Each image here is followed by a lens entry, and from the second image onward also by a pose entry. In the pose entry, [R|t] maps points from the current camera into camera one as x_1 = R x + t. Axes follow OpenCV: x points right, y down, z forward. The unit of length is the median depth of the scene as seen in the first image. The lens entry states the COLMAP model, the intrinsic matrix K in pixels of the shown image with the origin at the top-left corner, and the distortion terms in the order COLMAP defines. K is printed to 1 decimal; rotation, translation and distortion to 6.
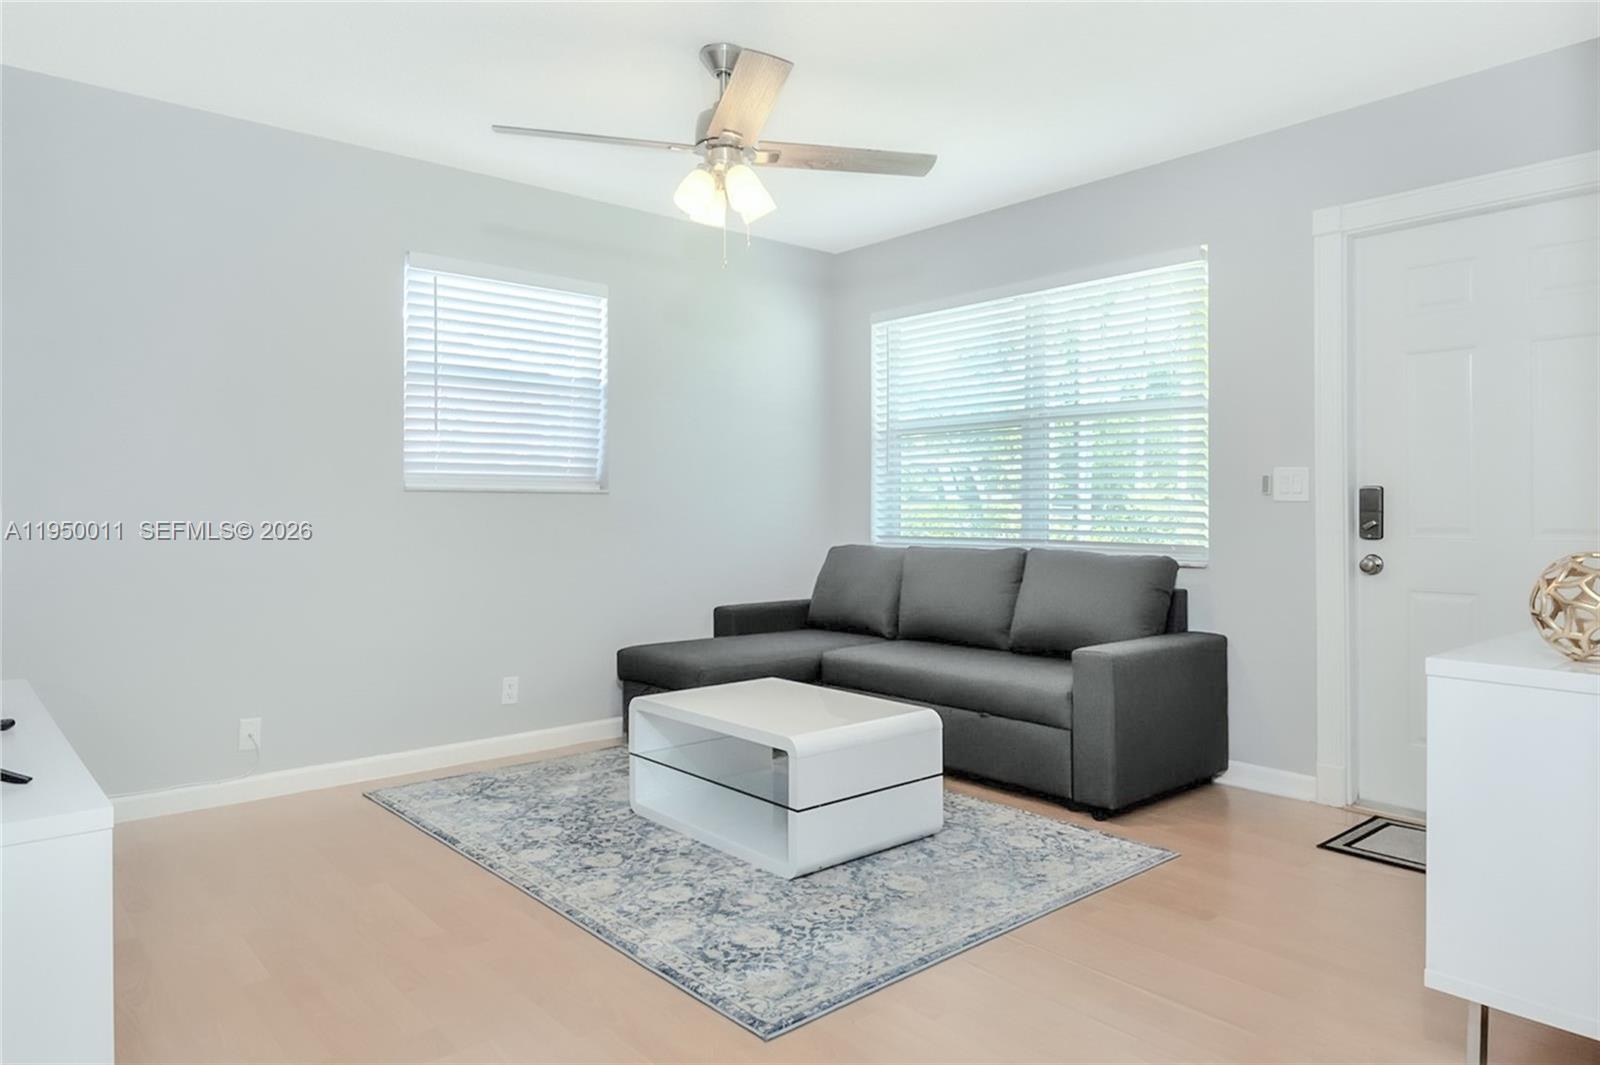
lens RADIAL K [[1002.8, 0, 801.9], [0, 1002.8, 527.2], [0, 0, 1]] dist [-0.000393, 0.000026]
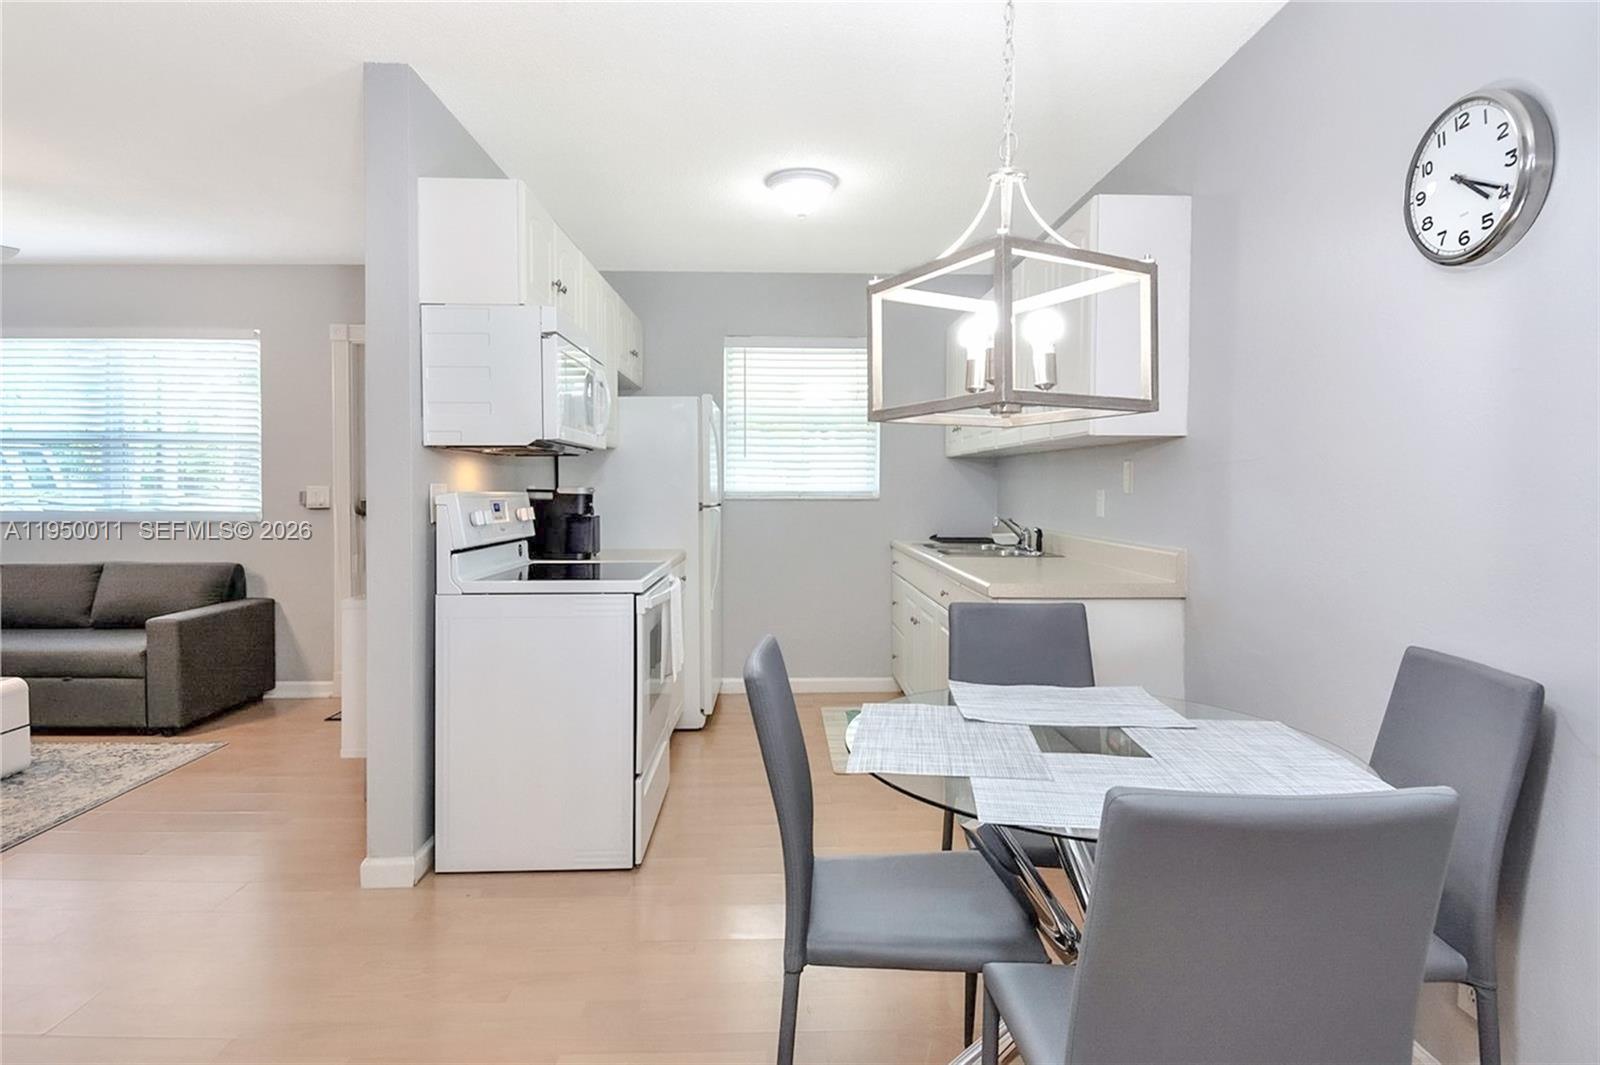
lens RADIAL K [[853.5, 0, 798.9], [0, 853.5, 488.8], [0, 0, 1]] dist [-0.011626, -0.004536]
pose [[0.622539, -0.006004, 0.782566, -0.090505], [0.007661, 0.999969, 0.001577, -0.060682], [-0.782551, 0.005014, 0.622566, -0.472486]]
